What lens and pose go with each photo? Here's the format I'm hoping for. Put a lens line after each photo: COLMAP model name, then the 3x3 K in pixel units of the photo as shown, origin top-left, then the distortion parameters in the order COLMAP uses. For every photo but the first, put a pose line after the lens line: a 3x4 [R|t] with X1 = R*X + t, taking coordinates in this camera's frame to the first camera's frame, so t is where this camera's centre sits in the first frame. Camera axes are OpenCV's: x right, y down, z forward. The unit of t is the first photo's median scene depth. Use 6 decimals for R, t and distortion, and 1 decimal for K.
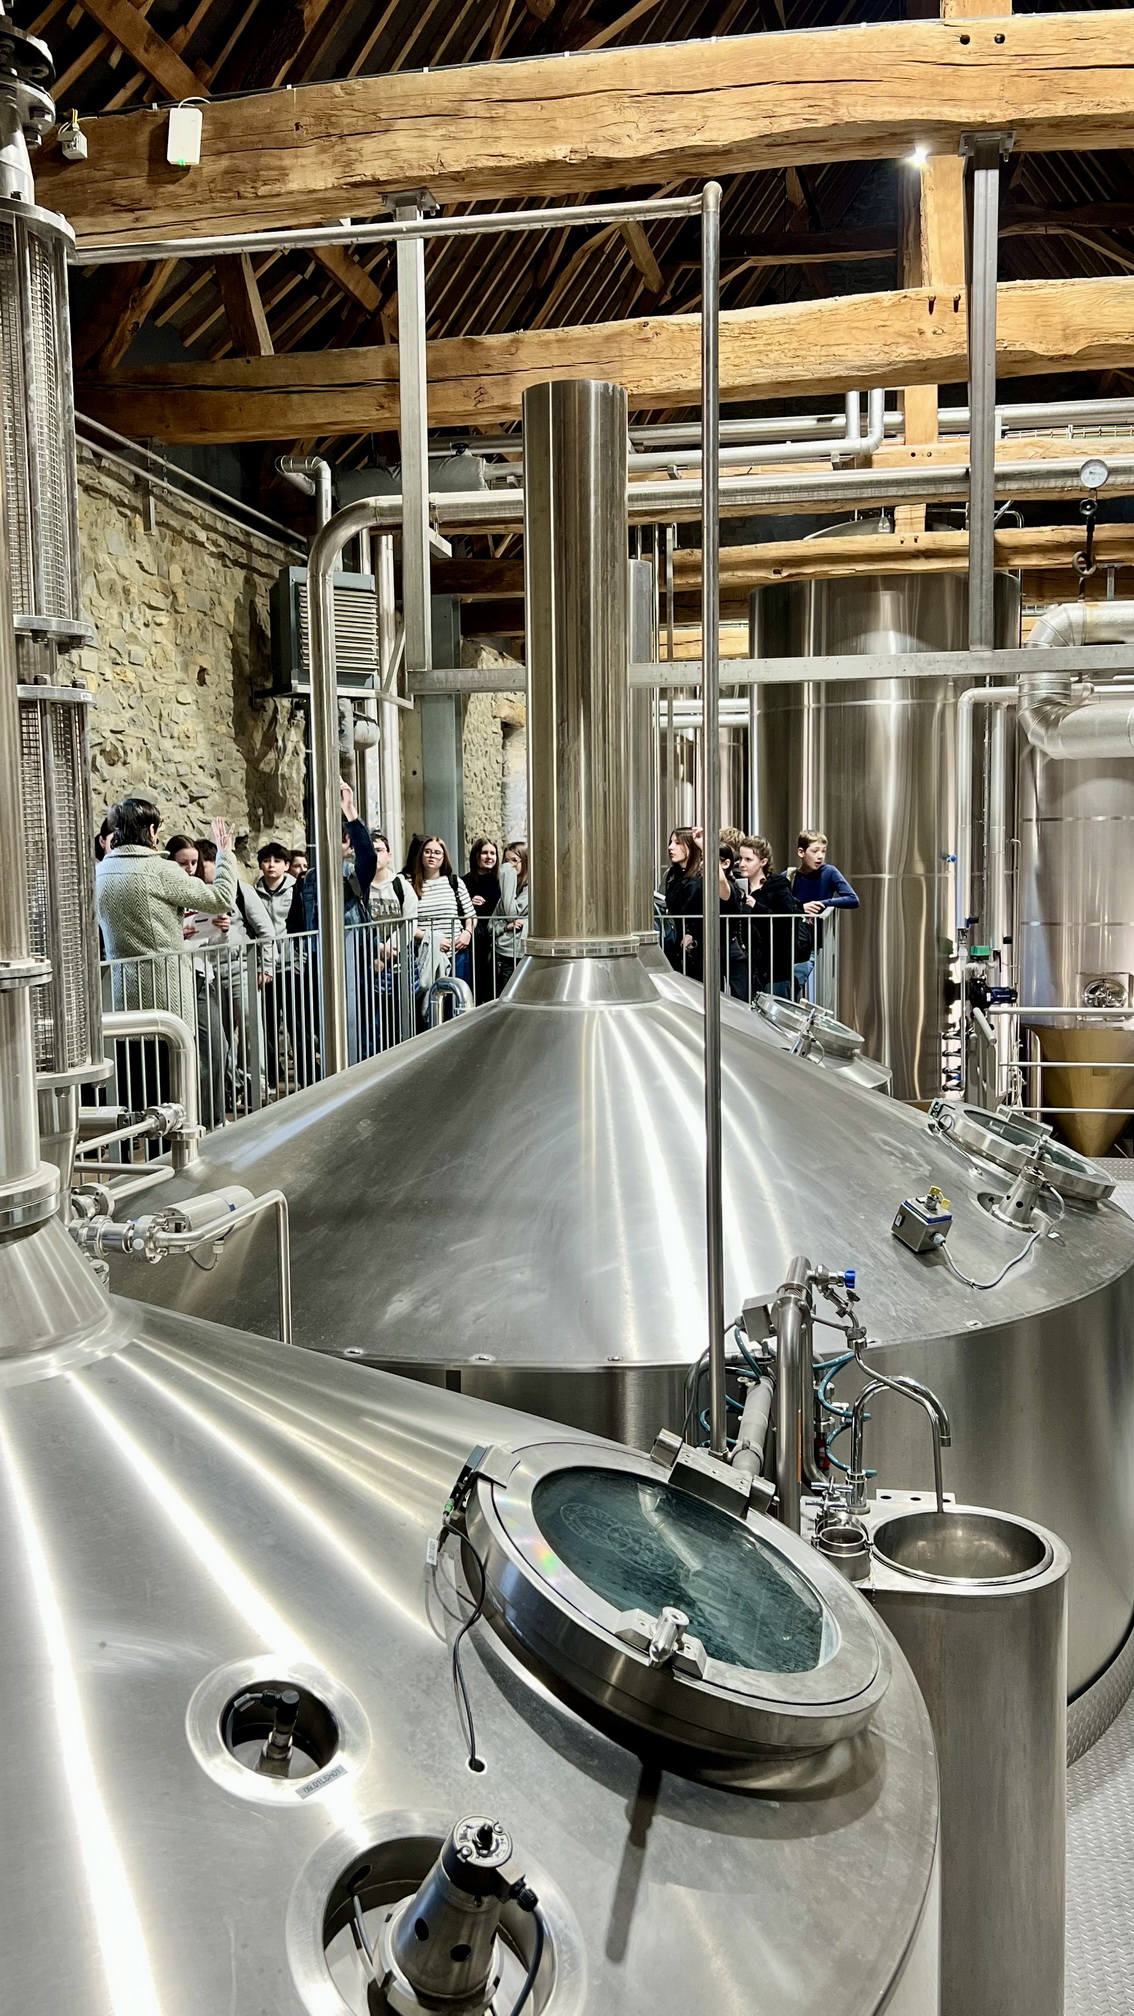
lens RADIAL K [[1723.1, 0, 527.6], [0, 1723.1, 1005.2], [0, 0, 1]] dist [0.047509, -0.062253]
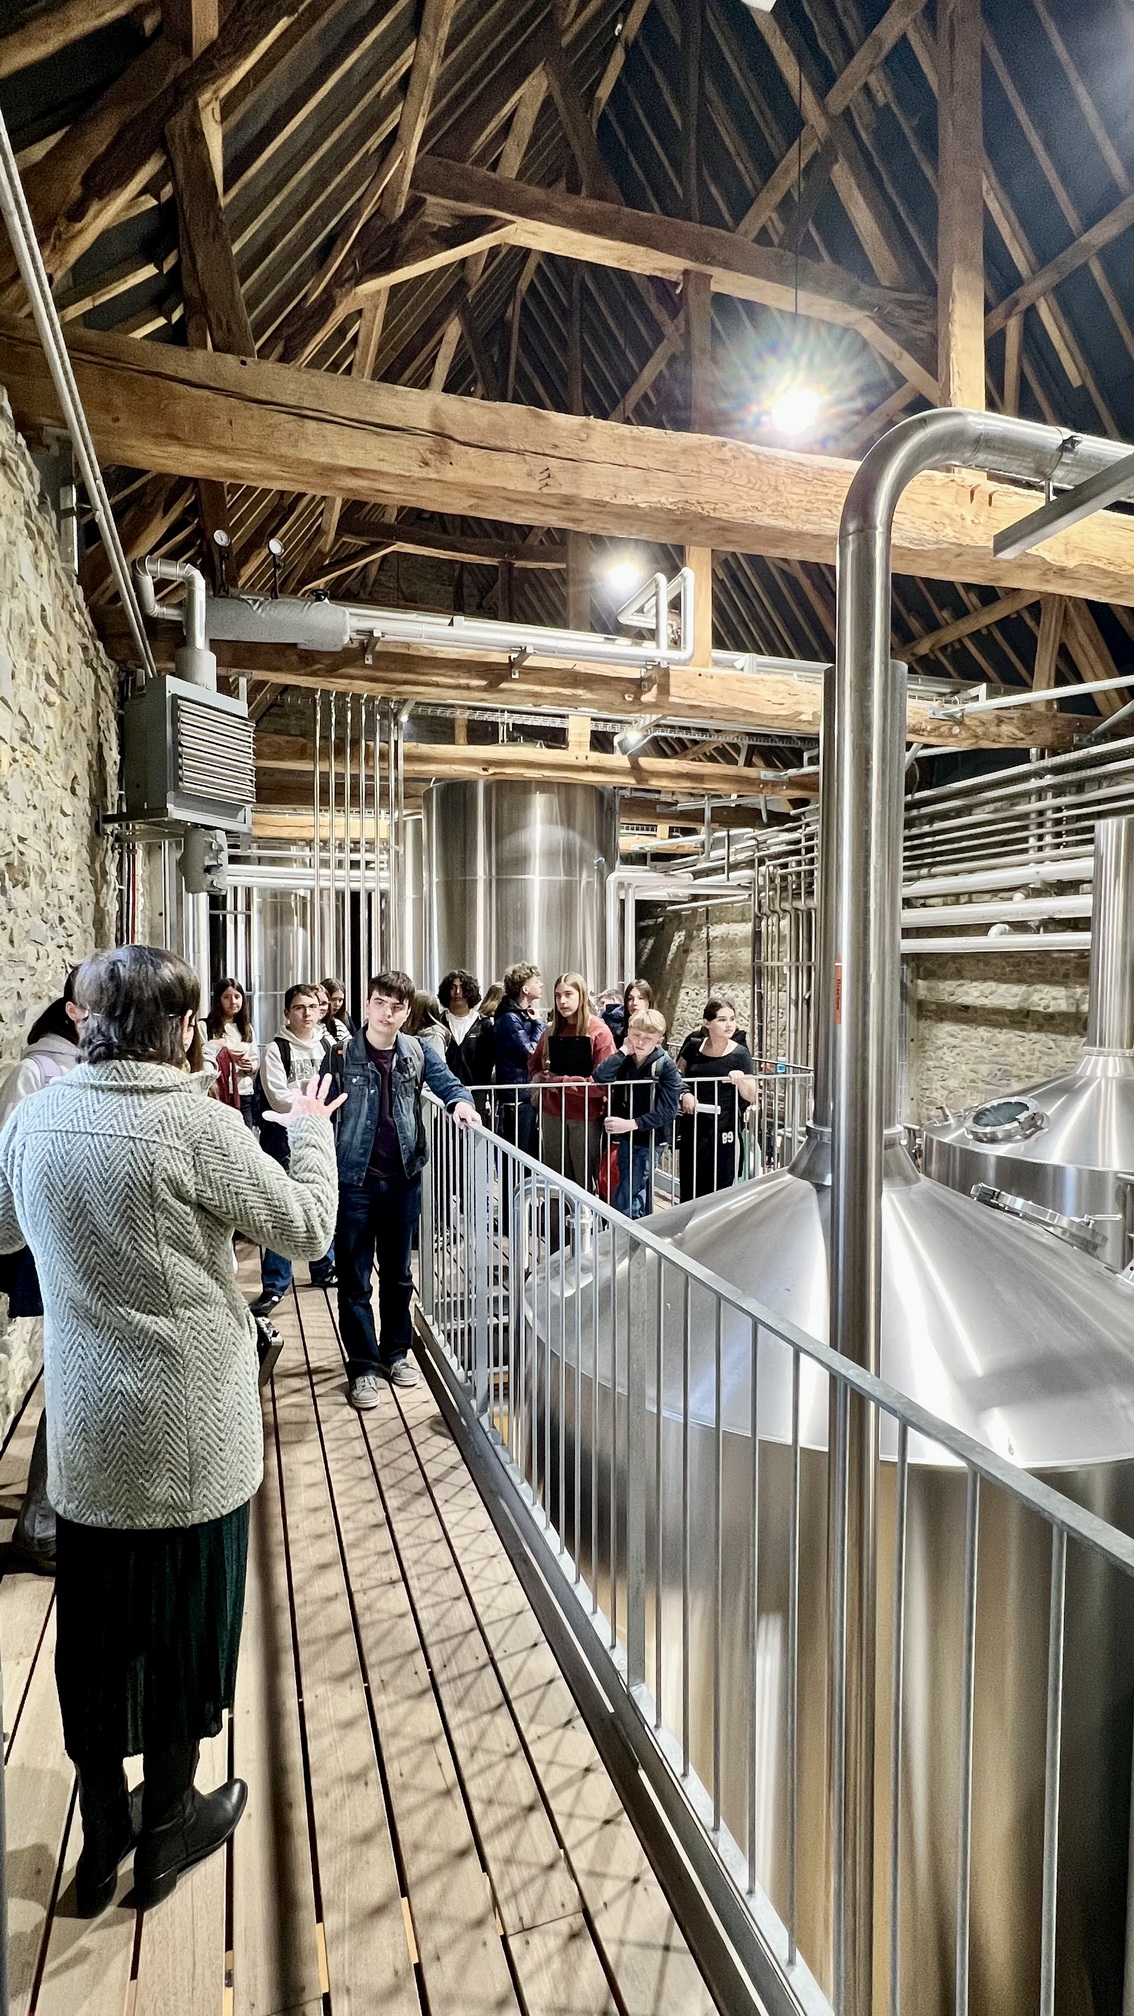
lens RADIAL K [[988.6, 0, 568.5], [0, 988.6, 1000.5], [0, 0, 1]] dist [-0.005513, -0.000962]
pose [[0.867398, 0.001126, 0.497613, -0.222881], [0.030135, 0.998043, -0.054788, -0.061335], [-0.496701, 0.062519, 0.865667, 0.513826]]
